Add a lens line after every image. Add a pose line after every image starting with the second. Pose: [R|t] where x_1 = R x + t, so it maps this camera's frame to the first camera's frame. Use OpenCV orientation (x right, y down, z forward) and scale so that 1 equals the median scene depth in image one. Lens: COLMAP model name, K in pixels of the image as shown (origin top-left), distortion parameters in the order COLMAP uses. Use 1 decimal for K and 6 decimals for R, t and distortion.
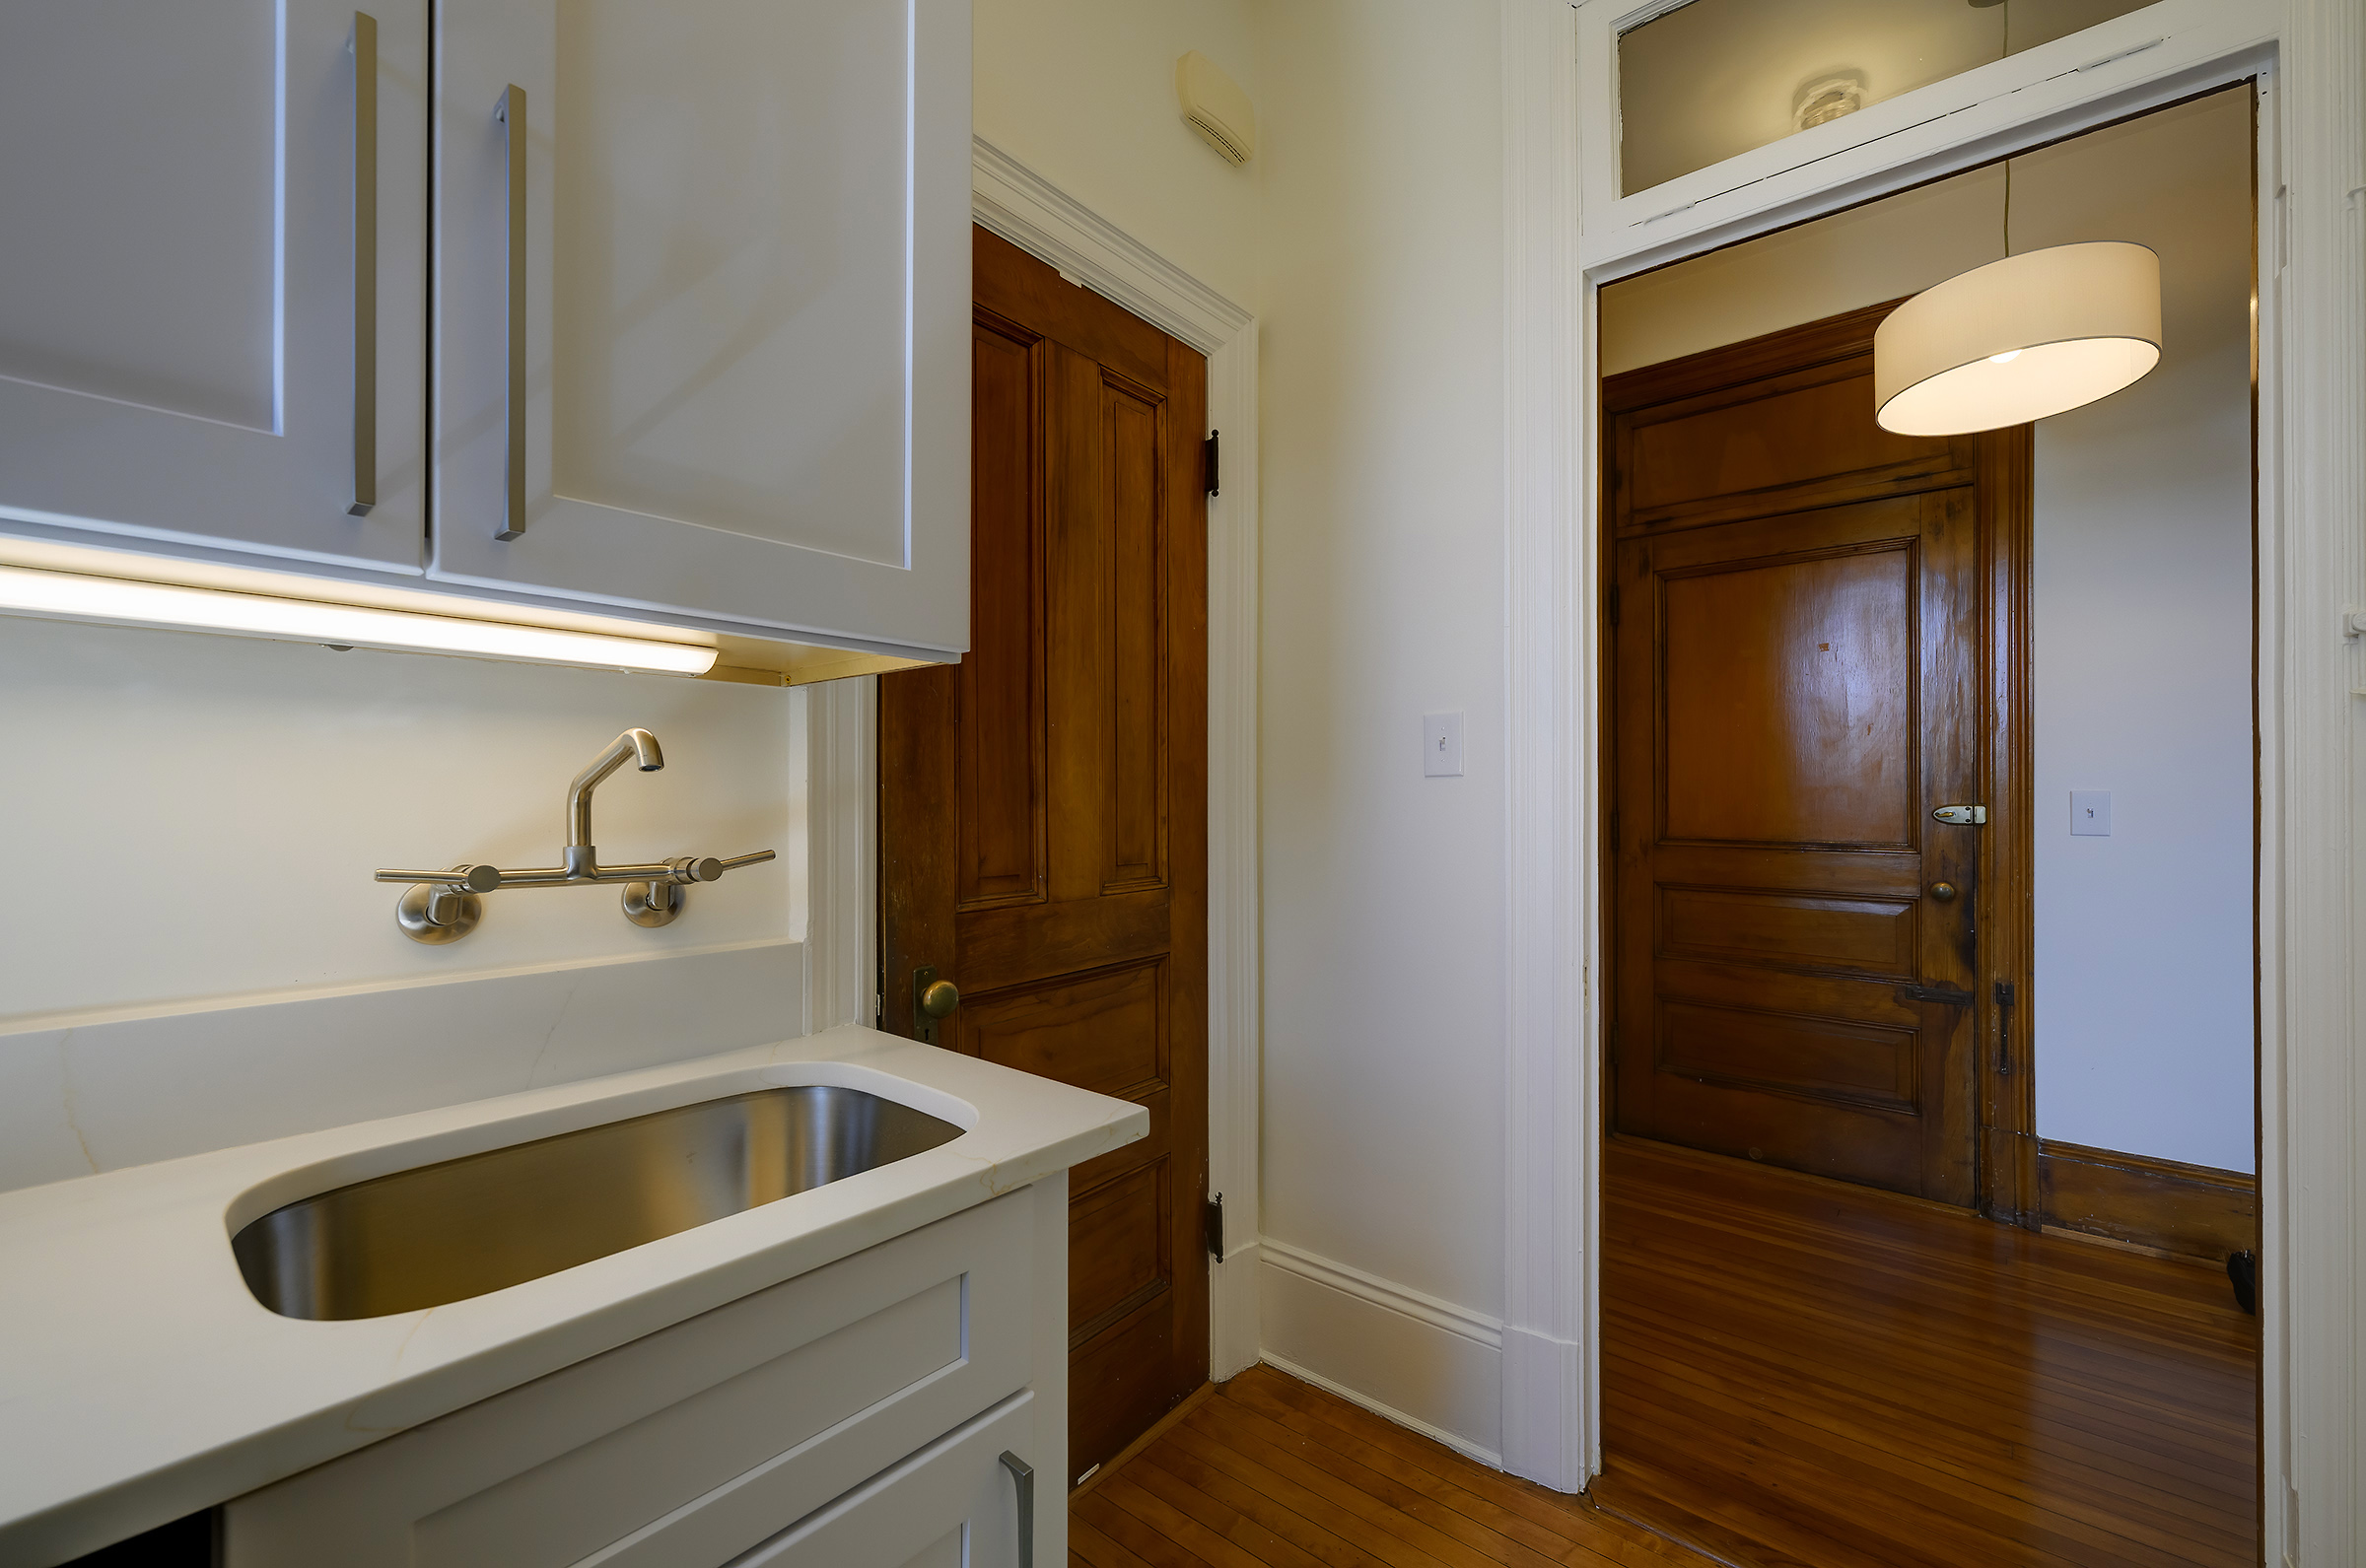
lens RADIAL K [[946.9, 0, 1185.8], [0, 946.9, 791.1], [0, 0, 1]] dist [-0.000446, 0.000081]
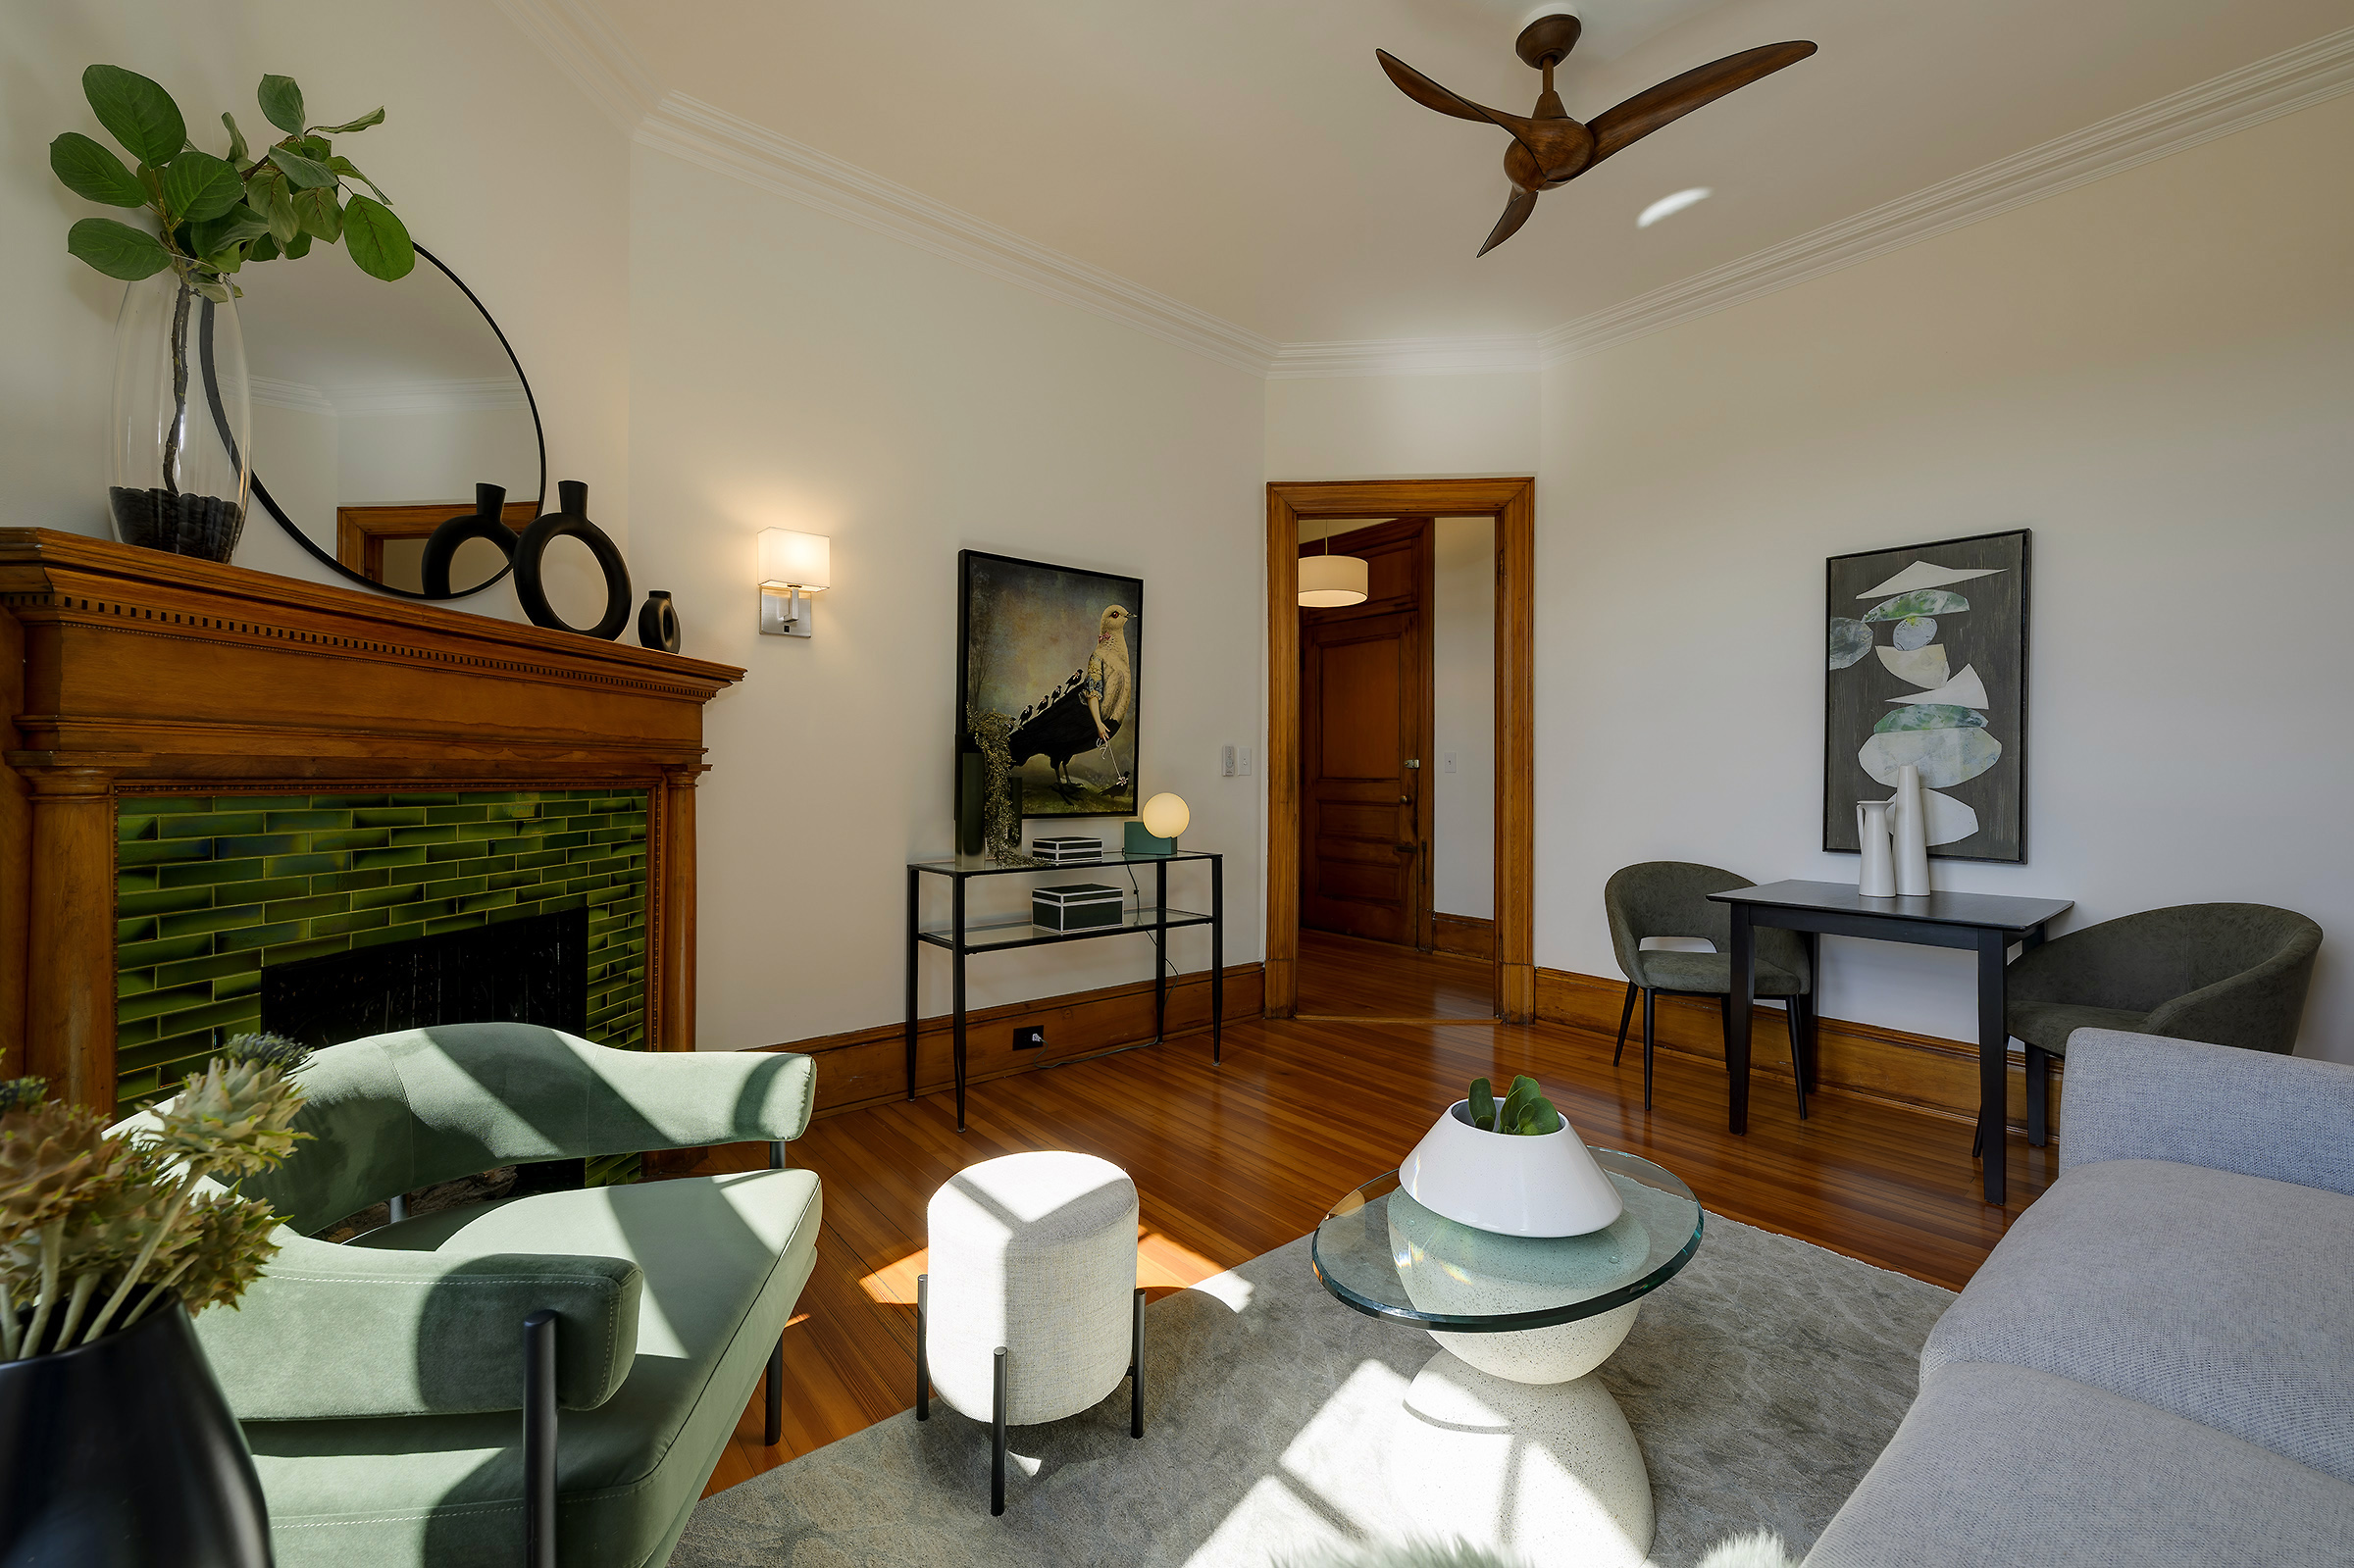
lens RADIAL K [[946.2, 0, 1184.5], [0, 946.2, 766.9], [0, 0, 1]] dist [-0.000728, -0.000060]
pose [[0.981716, 0.002367, -0.190335, 1.232188], [-0.002399, 0.999997, 0.000060, 0.057290], [0.190334, 0.000397, 0.981719, -2.041133]]
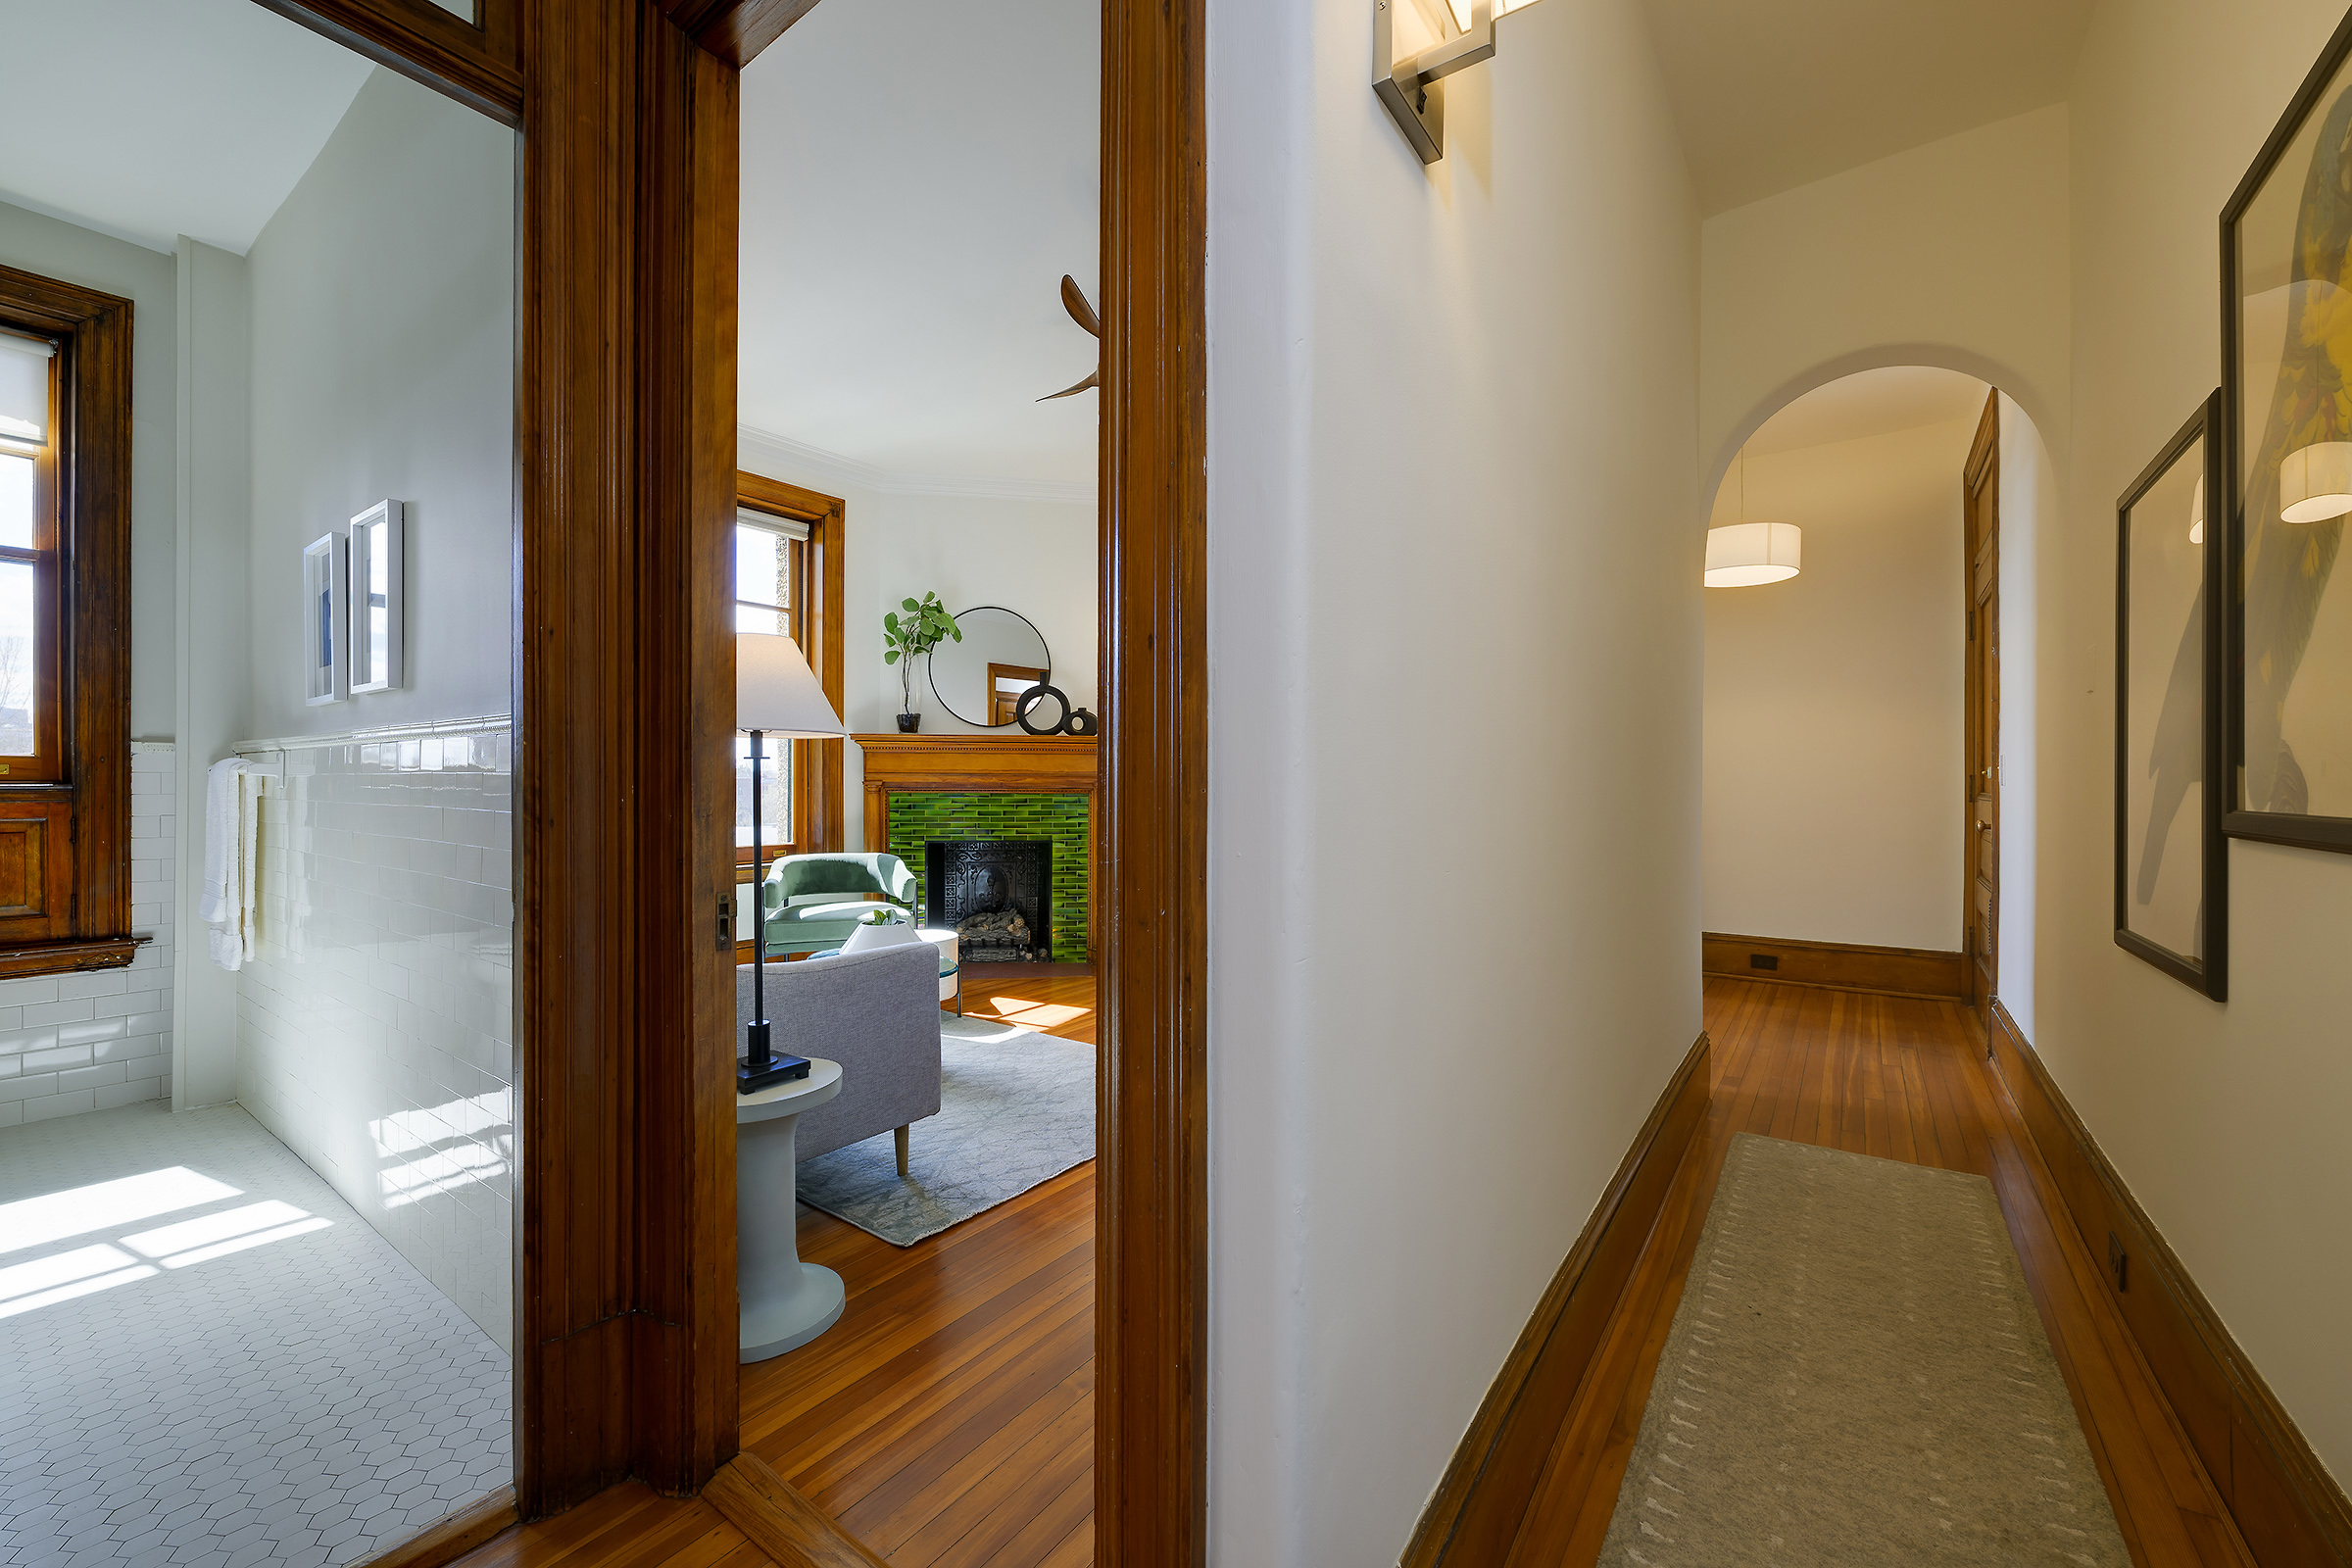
lens RADIAL K [[929.1, 0, 1180.8], [0, 929.1, 787.1], [0, 0, 1]] dist [-0.001131, -0.000195]
pose [[0.063167, 0.002007, -0.998001, 3.637299], [0.004580, 0.999987, 0.002301, 0.064606], [0.997992, -0.004716, 0.063157, -0.513290]]
